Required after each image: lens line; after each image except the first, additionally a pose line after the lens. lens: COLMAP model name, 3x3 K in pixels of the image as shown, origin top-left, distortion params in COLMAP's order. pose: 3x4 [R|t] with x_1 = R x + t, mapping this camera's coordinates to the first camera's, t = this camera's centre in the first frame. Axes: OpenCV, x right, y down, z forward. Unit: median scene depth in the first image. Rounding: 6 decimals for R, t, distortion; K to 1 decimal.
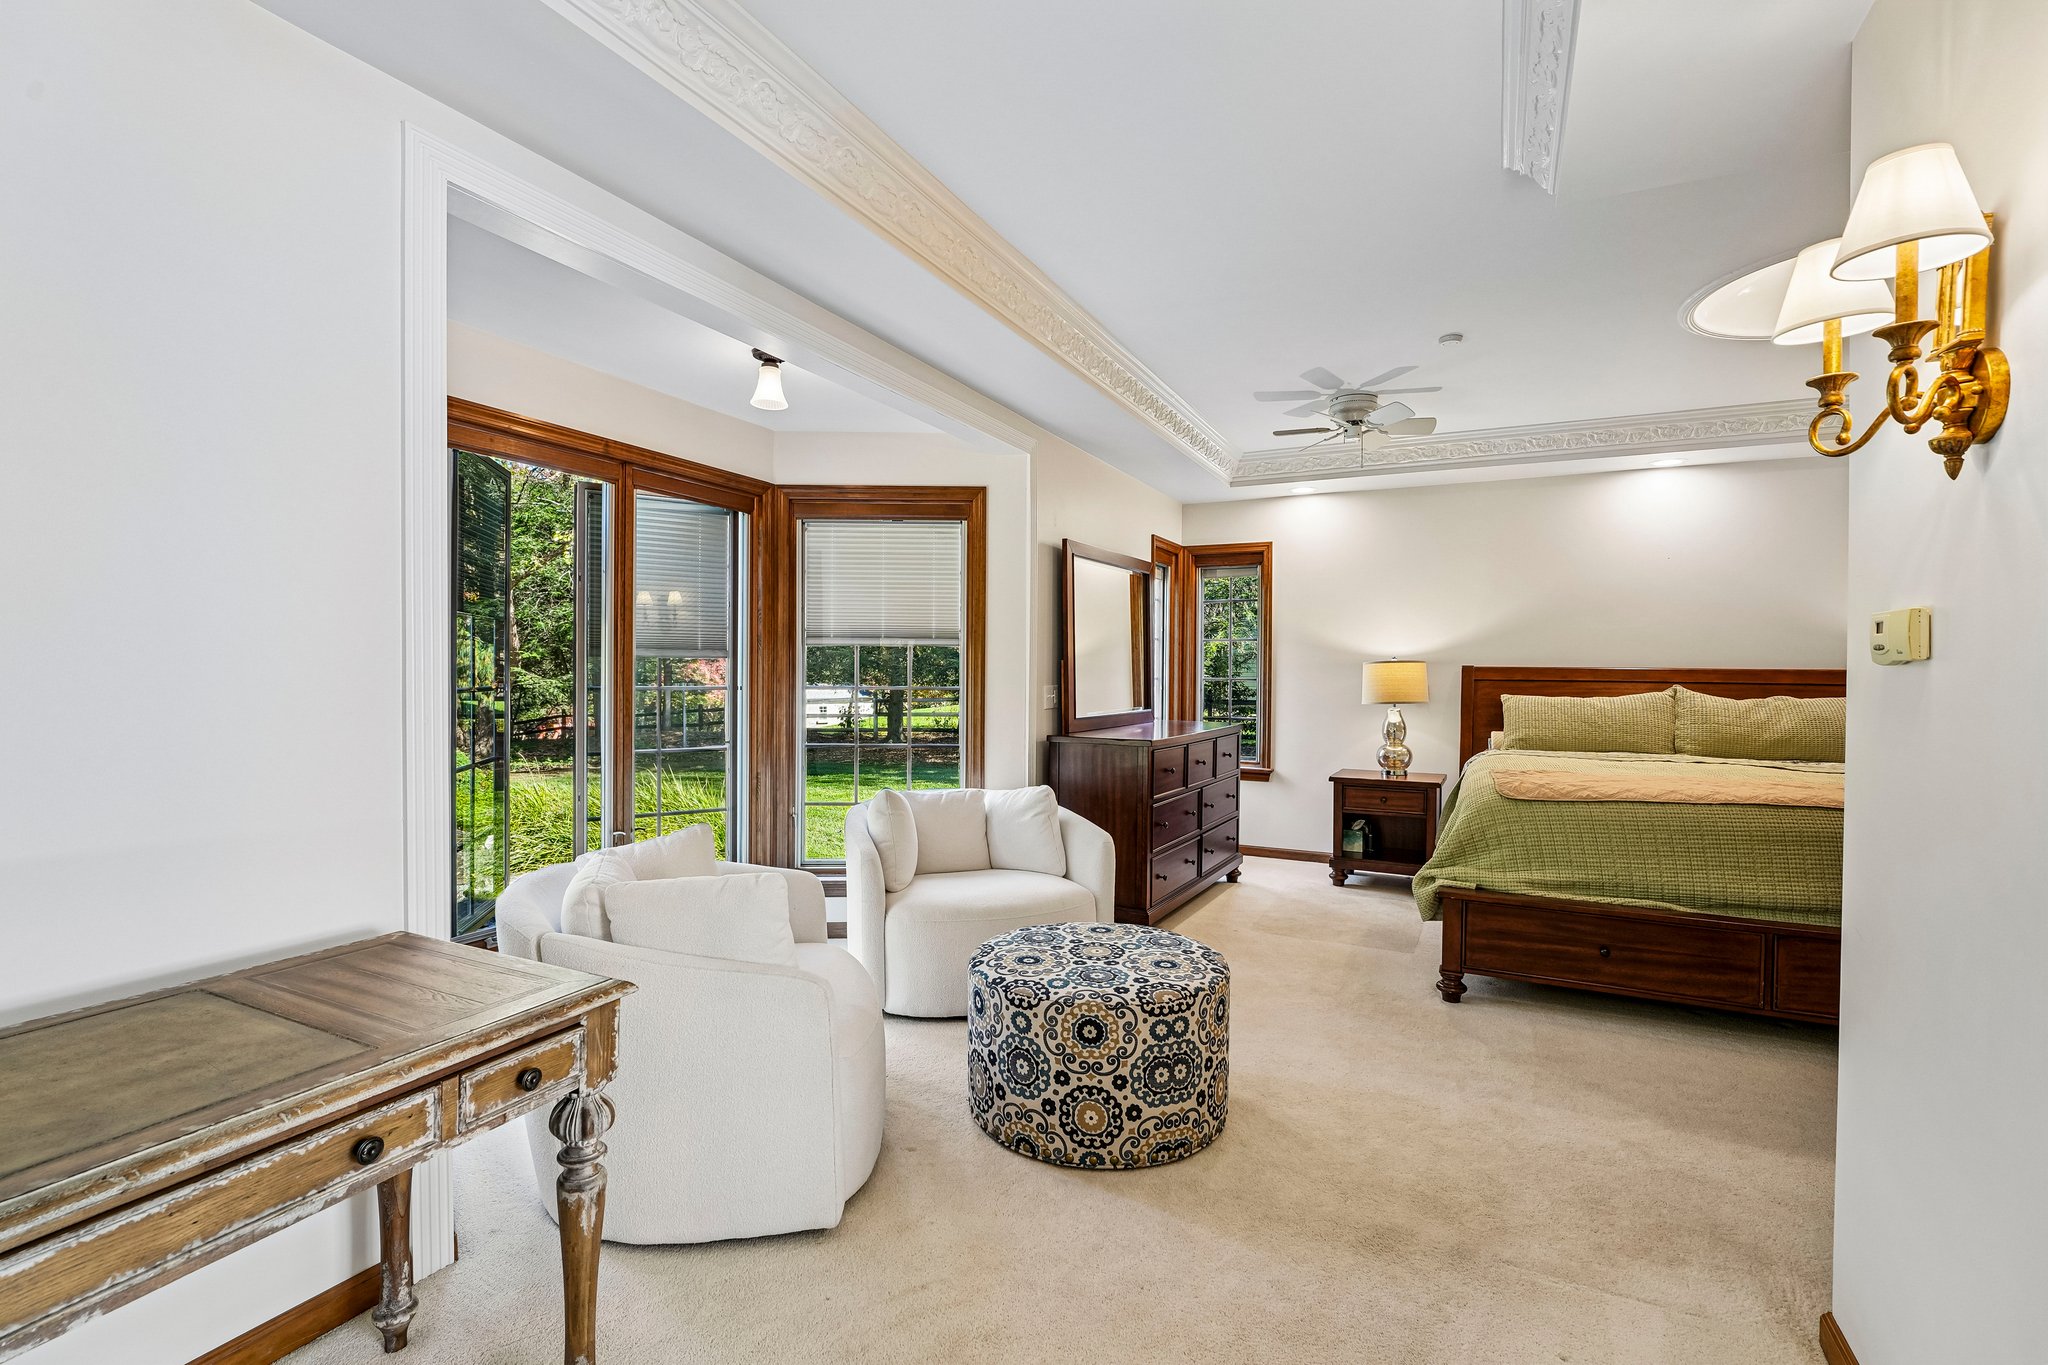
lens RADIAL K [[914.1, 0, 1027.8], [0, 914.1, 681.4], [0, 0, 1]] dist [-0.024556, 0.004441]
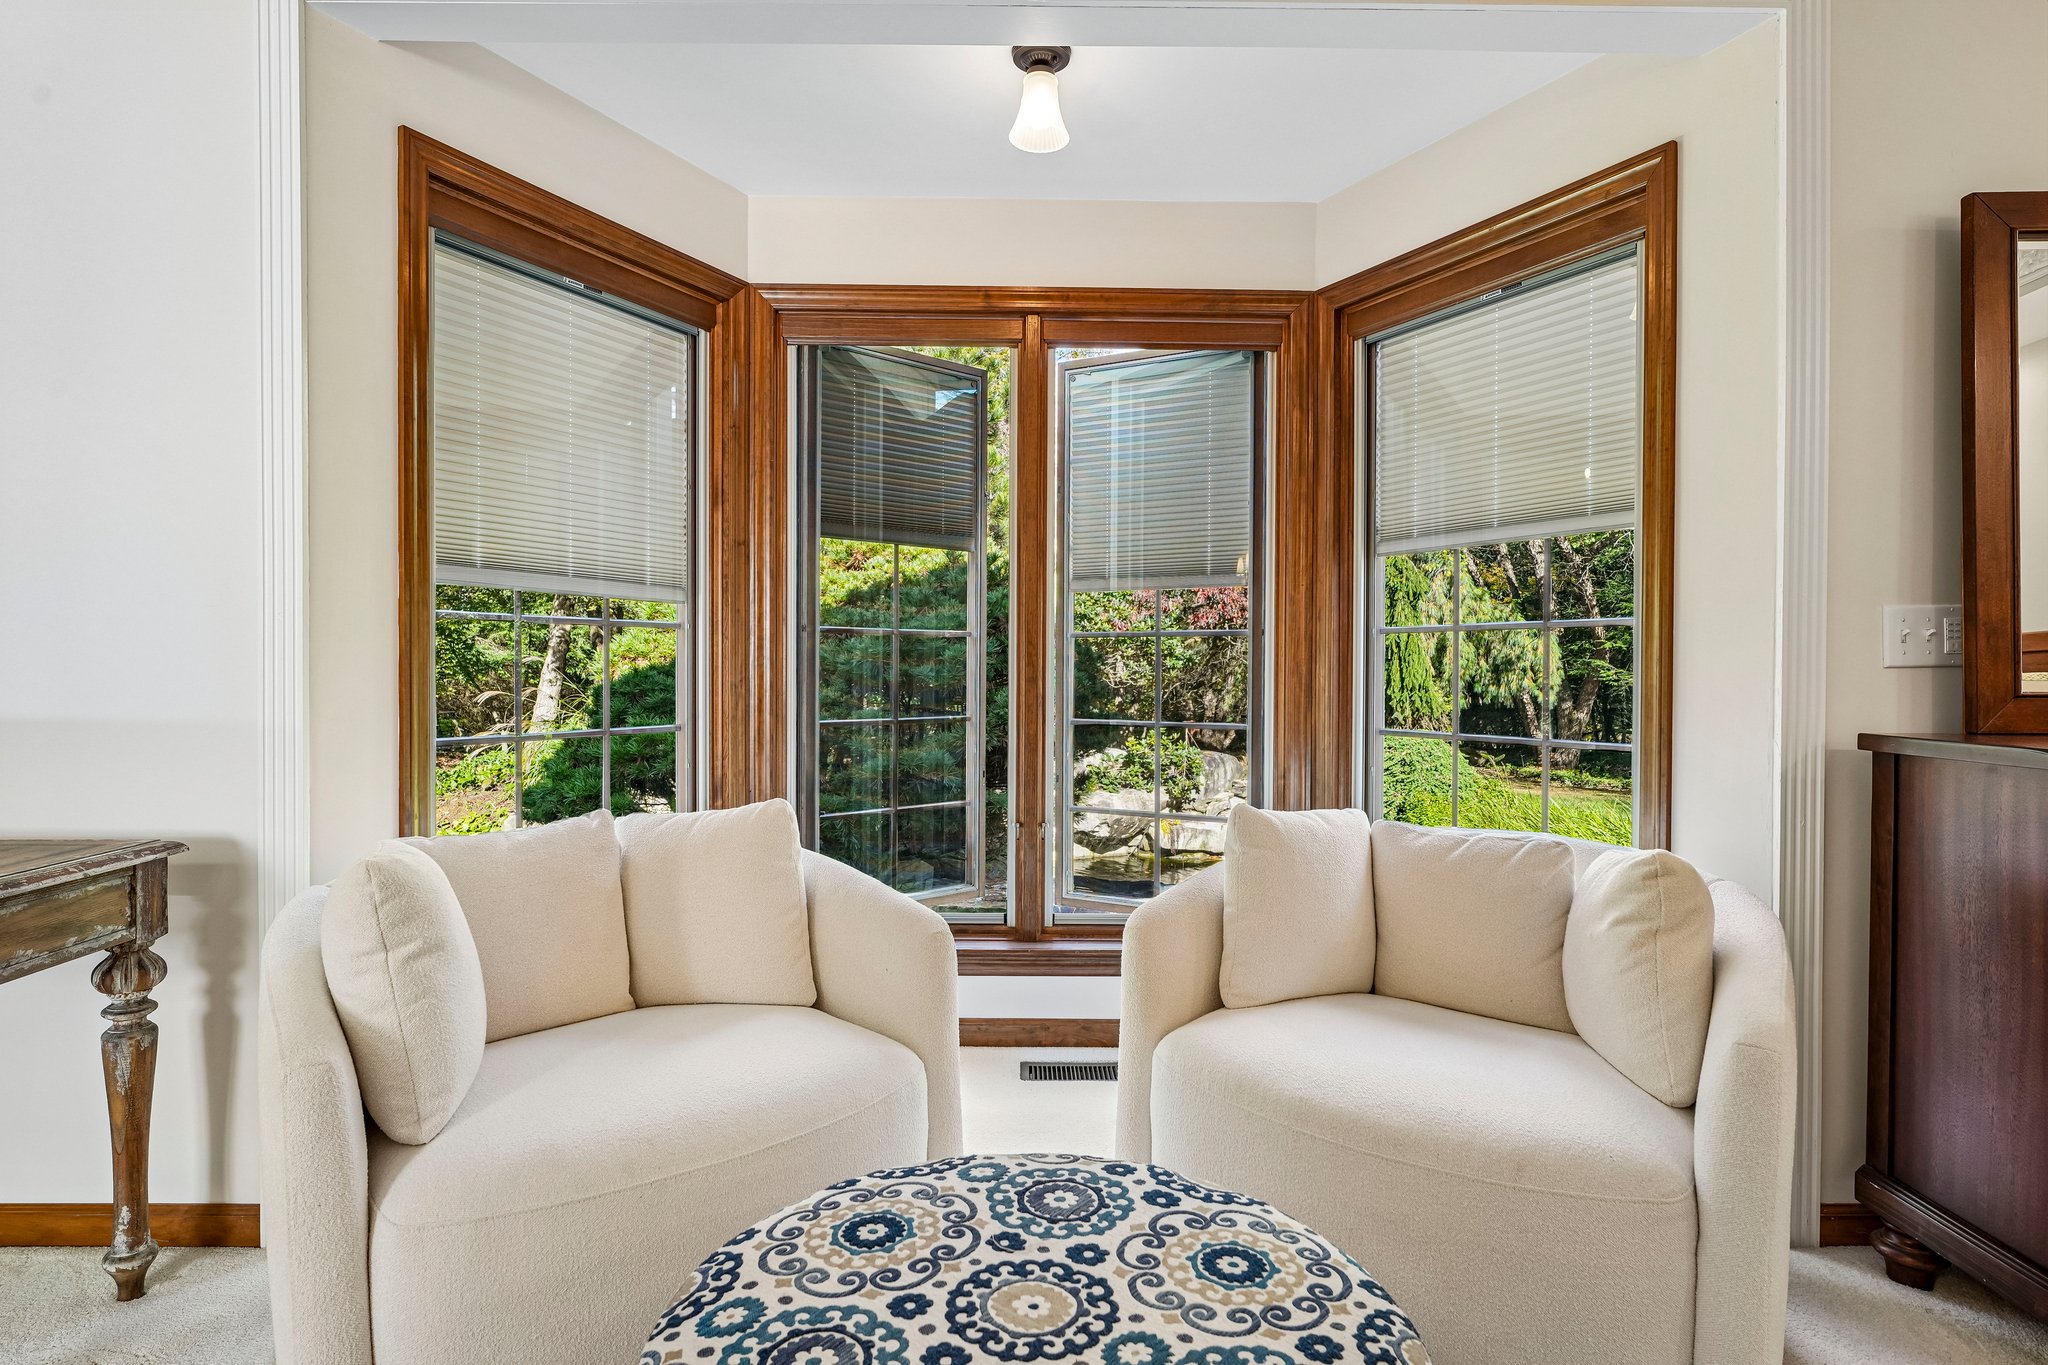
lens RADIAL K [[1067.9, 0, 1022.7], [0, 1067.9, 697.9], [0, 0, 1]] dist [-0.018272, -0.000576]
pose [[0.459905, 0.017879, -0.887788, 0.283957], [-0.010395, 0.999837, 0.014751, 0.047535], [0.887907, 0.002444, 0.460016, 0.563356]]
